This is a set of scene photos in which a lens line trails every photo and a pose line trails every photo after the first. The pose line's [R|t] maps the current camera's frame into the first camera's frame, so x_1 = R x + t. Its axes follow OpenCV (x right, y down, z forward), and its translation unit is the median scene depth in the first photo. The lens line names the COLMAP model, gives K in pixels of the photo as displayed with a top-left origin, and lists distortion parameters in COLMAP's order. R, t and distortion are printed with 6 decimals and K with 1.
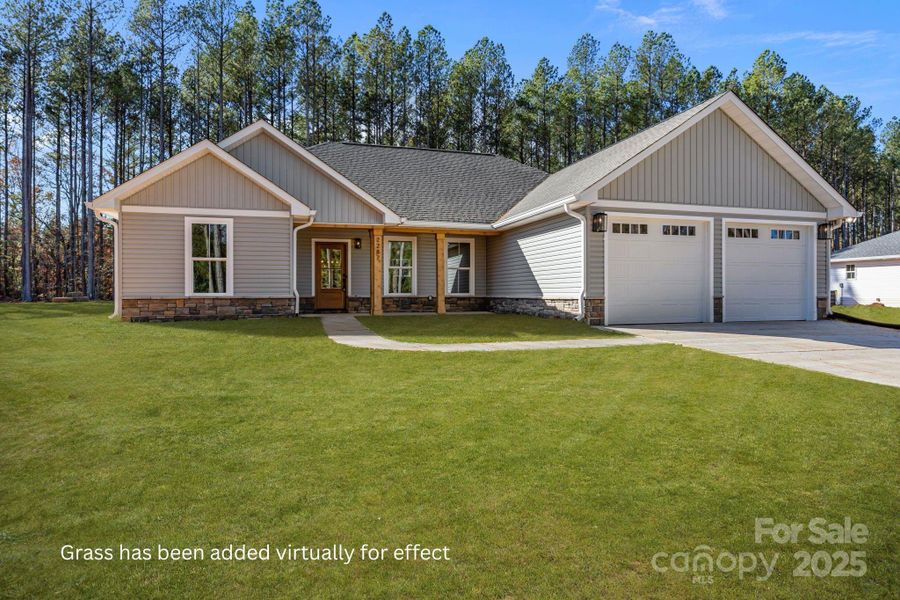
lens RADIAL K [[510.1, 0, 449.5], [0, 510.1, 297.7], [0, 0, 1]] dist [-0.001946, 0.001020]
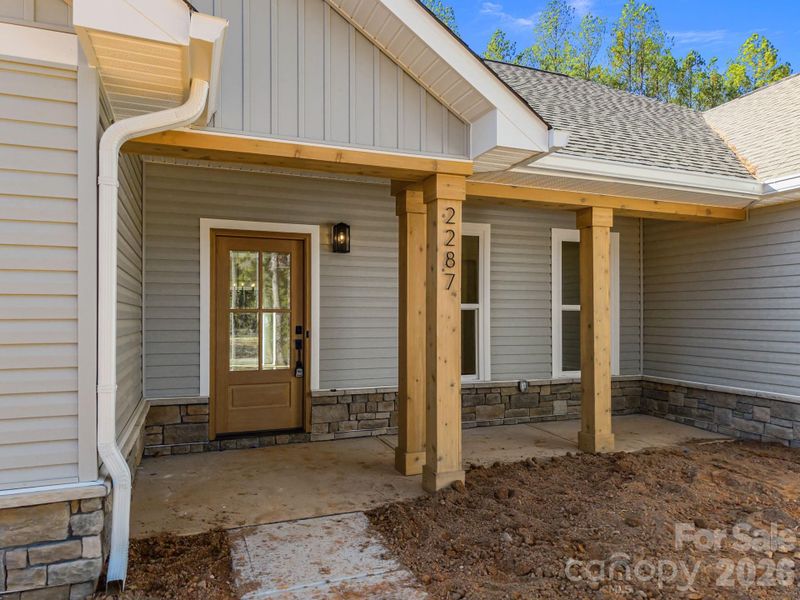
lens RADIAL K [[538.6, 0, 399.0], [0, 538.6, 317.9], [0, 0, 1]] dist [0.002036, -0.000938]
pose [[0.996252, 0.001171, 0.086489, -0.157838], [-0.000990, 0.999997, -0.002139, -0.047897], [-0.086491, 0.002045, 0.996251, 0.588063]]
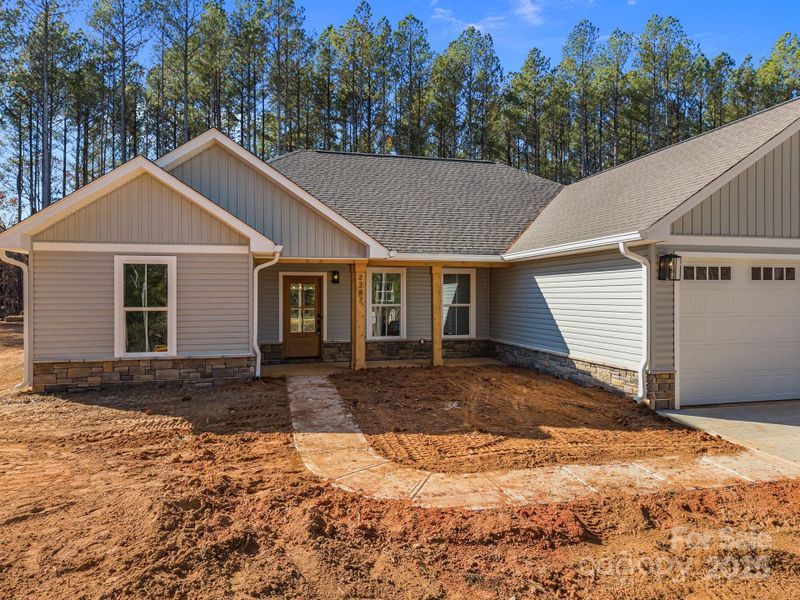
lens RADIAL K [[522.1, 0, 400.0], [0, 522.1, 300.0], [0, 0, 1]] dist [0.026950, -0.021316]
pose [[0.998805, 0.002818, -0.048801, -0.031746], [-0.002737, 0.999995, 0.001712, -0.065720], [0.048806, -0.001577, 0.998807, 0.156009]]
